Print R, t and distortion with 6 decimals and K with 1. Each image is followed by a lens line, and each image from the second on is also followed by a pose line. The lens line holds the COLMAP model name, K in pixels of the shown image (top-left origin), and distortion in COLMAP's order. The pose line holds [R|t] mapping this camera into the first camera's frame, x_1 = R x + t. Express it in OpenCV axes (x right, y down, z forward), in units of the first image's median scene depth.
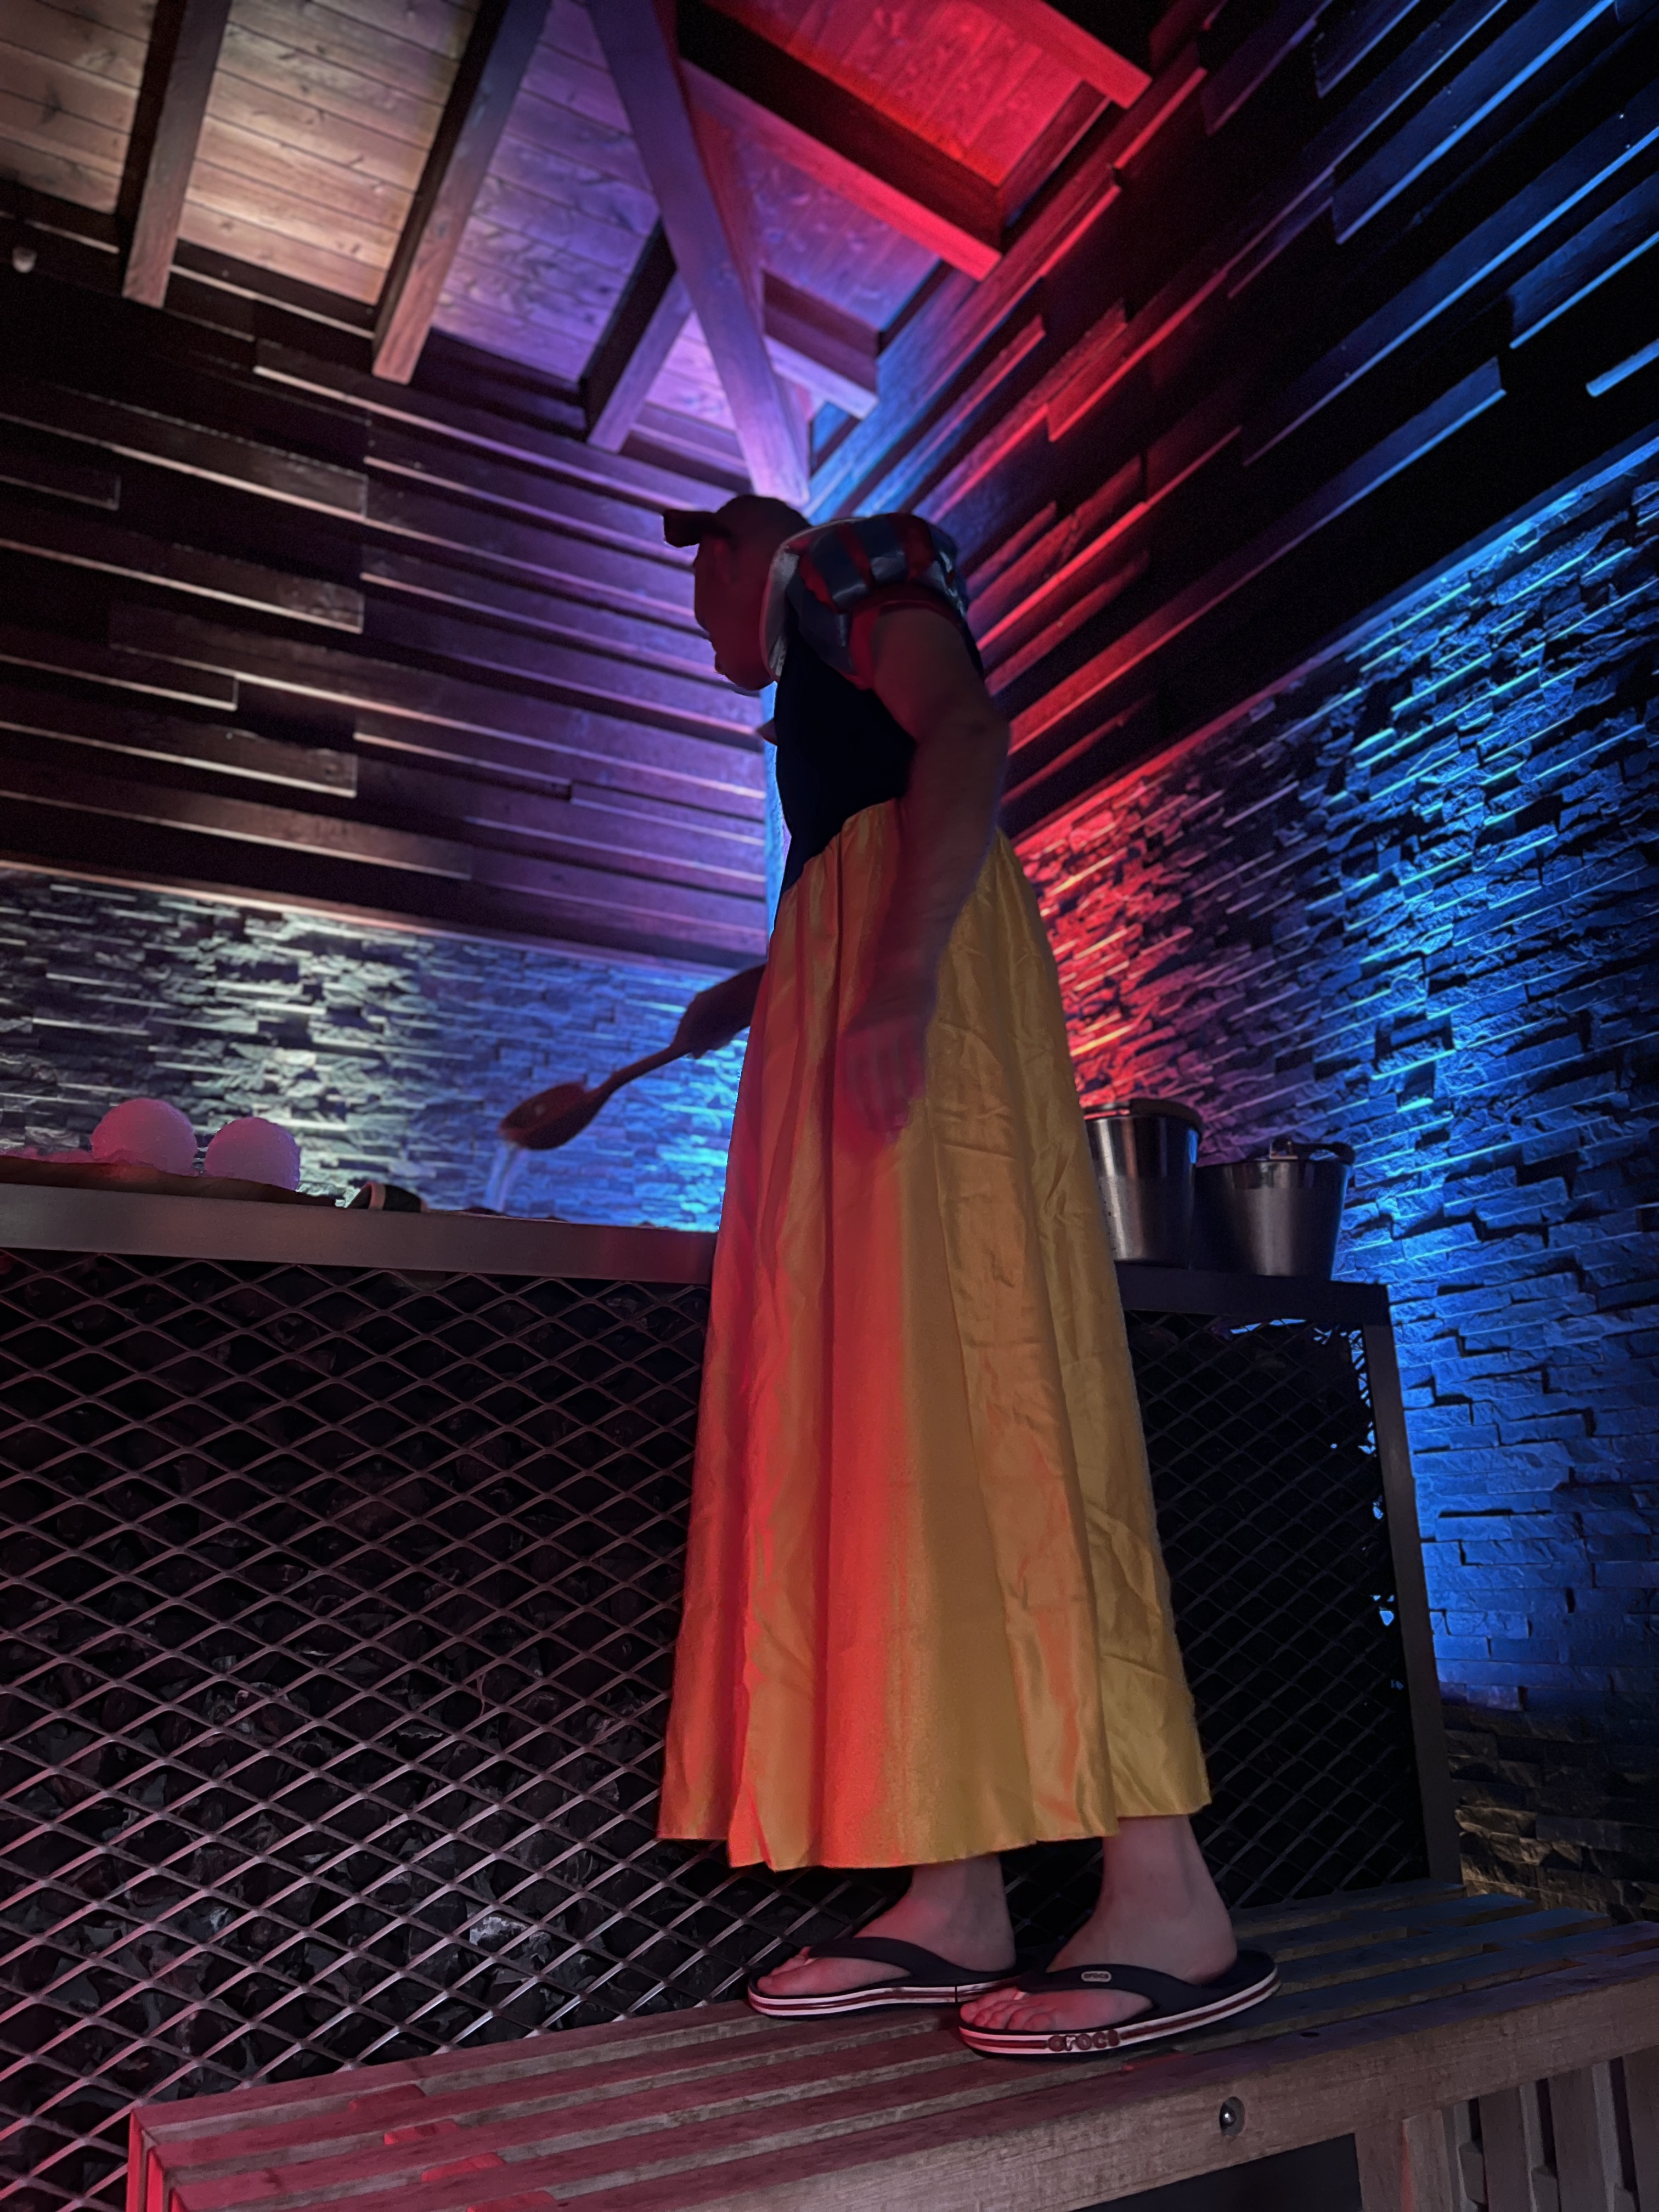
lens RADIAL K [[1668.0, 0, 829.5], [0, 1668.0, 1106.0], [0, 0, 1]] dist [0.066395, -0.078259]
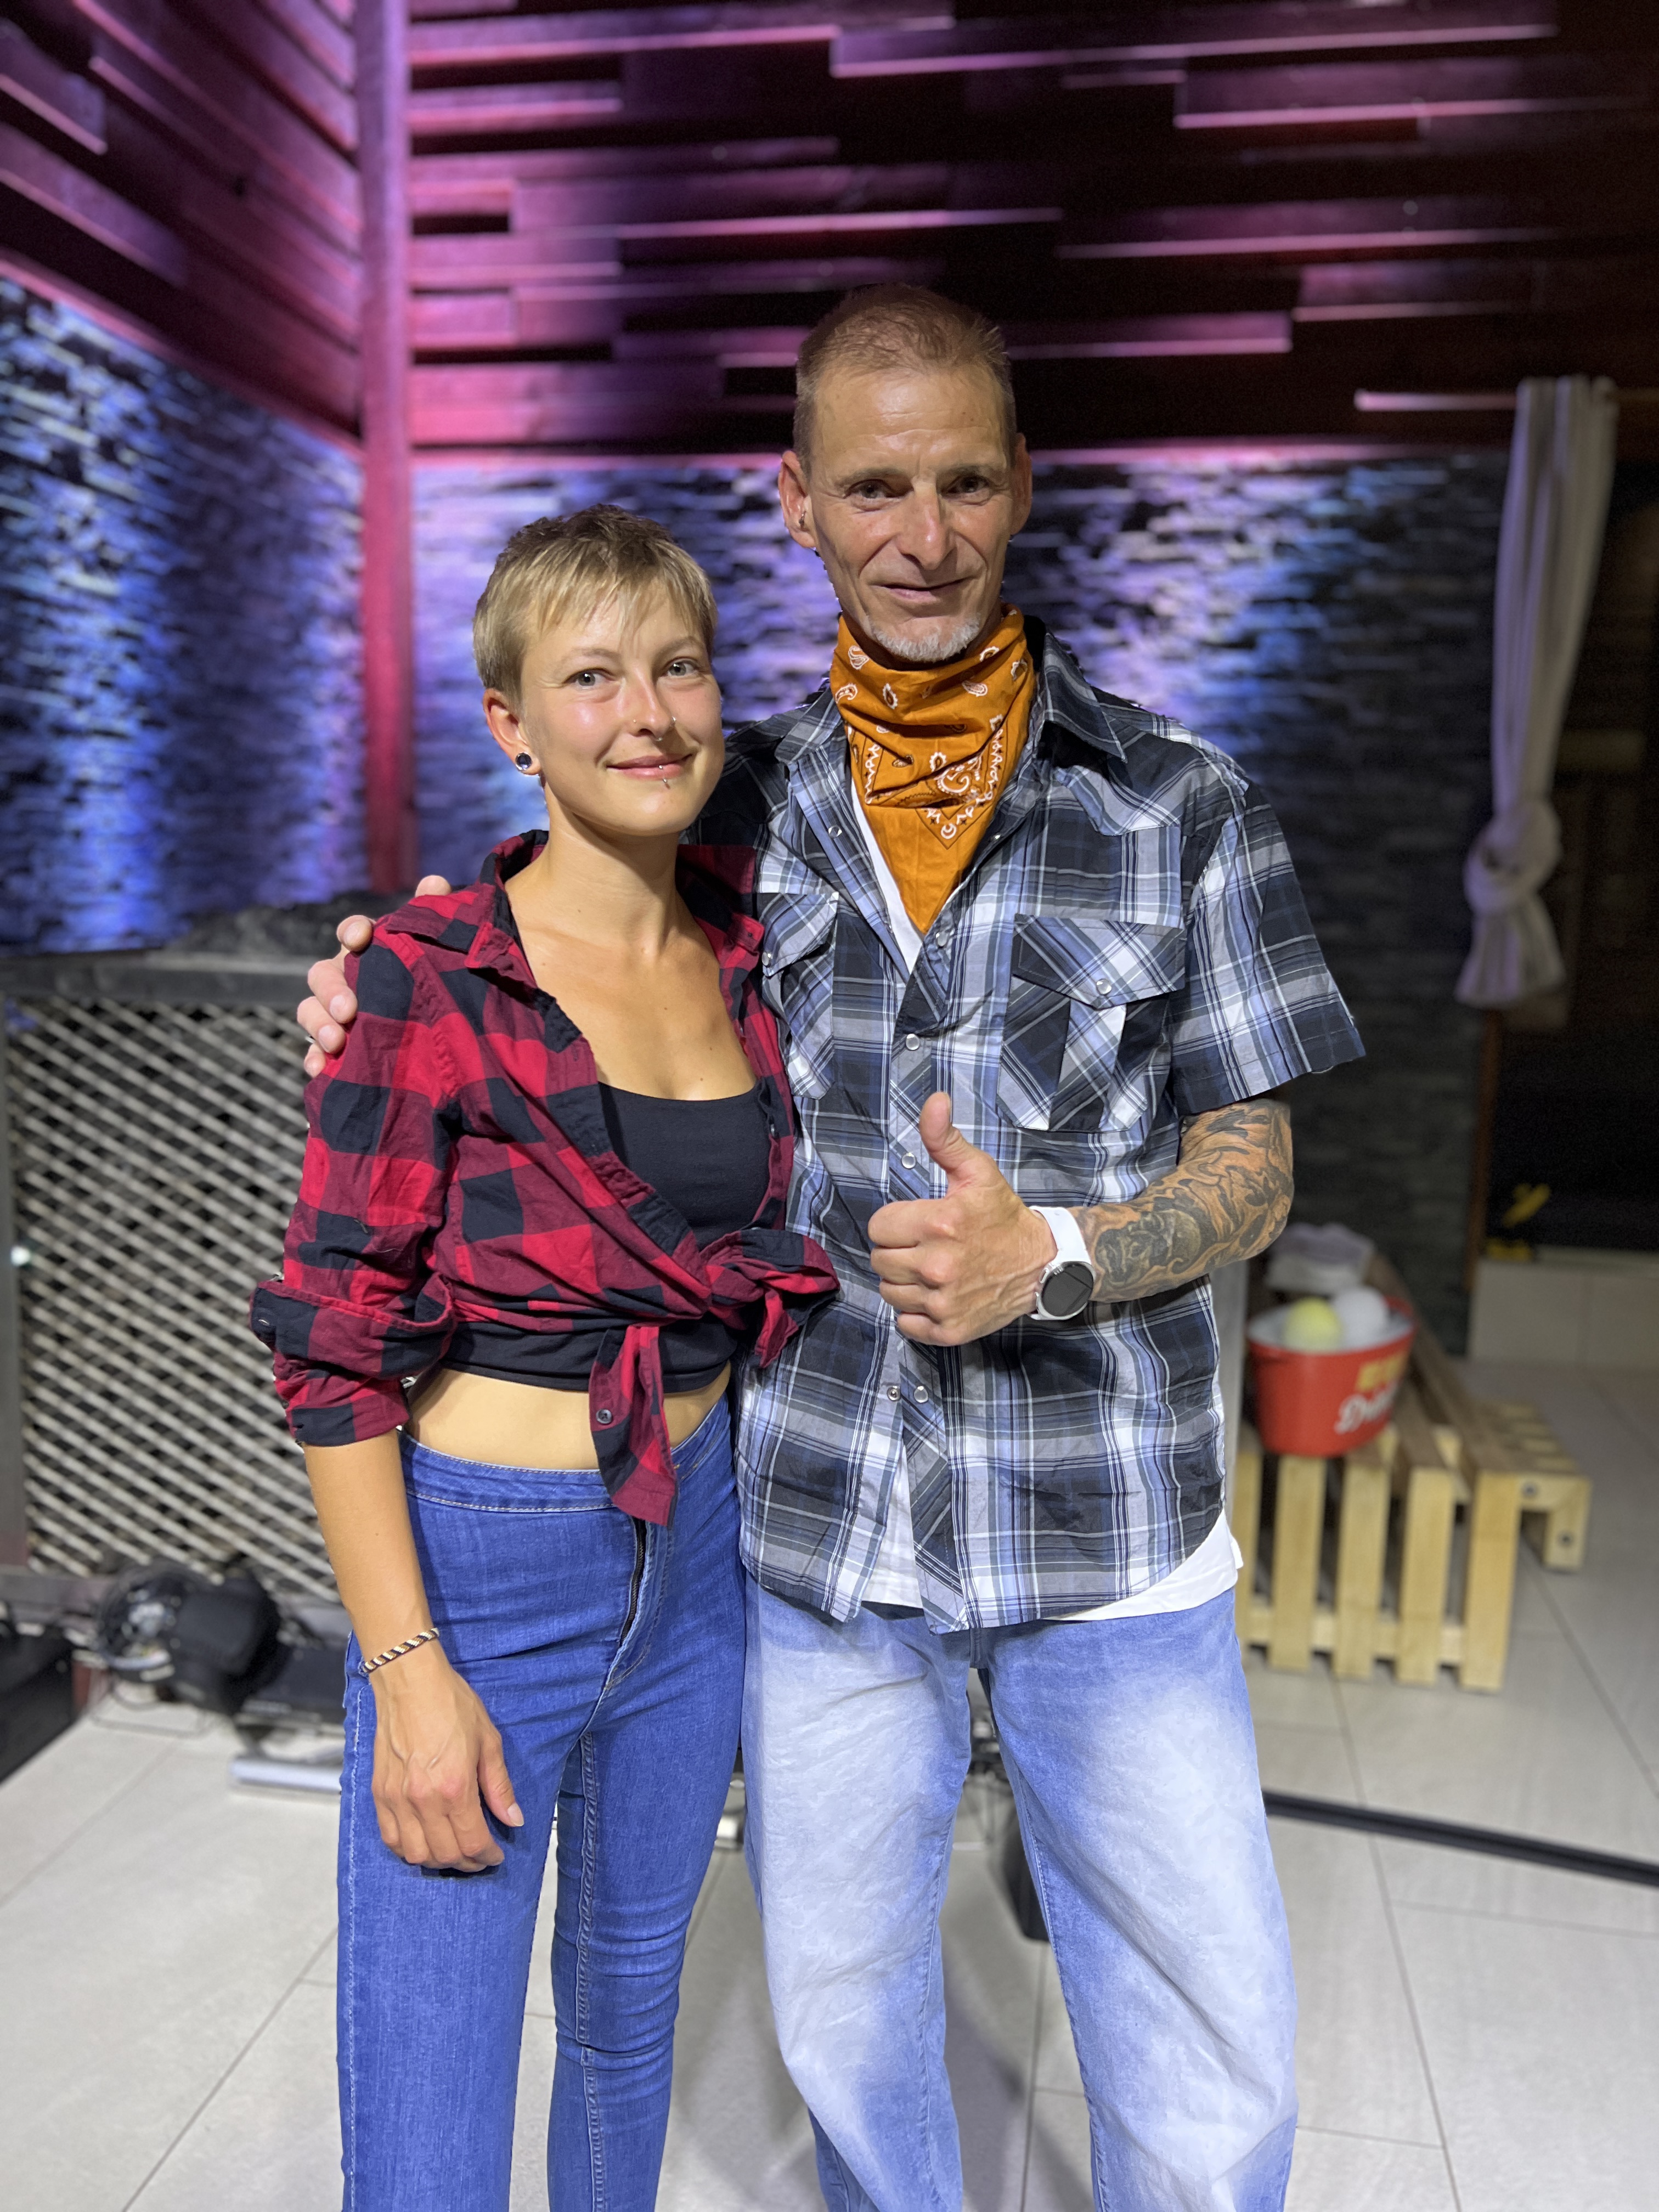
lens RADIAL K [[1668.0, 0, 829.5], [0, 1668.0, 1106.0], [0, 0, 1]] dist [0.066395, -0.078259]
pose [[0.641573, -0.063473, 0.764431, -0.769390], [-0.246127, 0.926840, 0.283528, -0.082281], [-0.726502, -0.370051, 0.579013, 0.114664]]
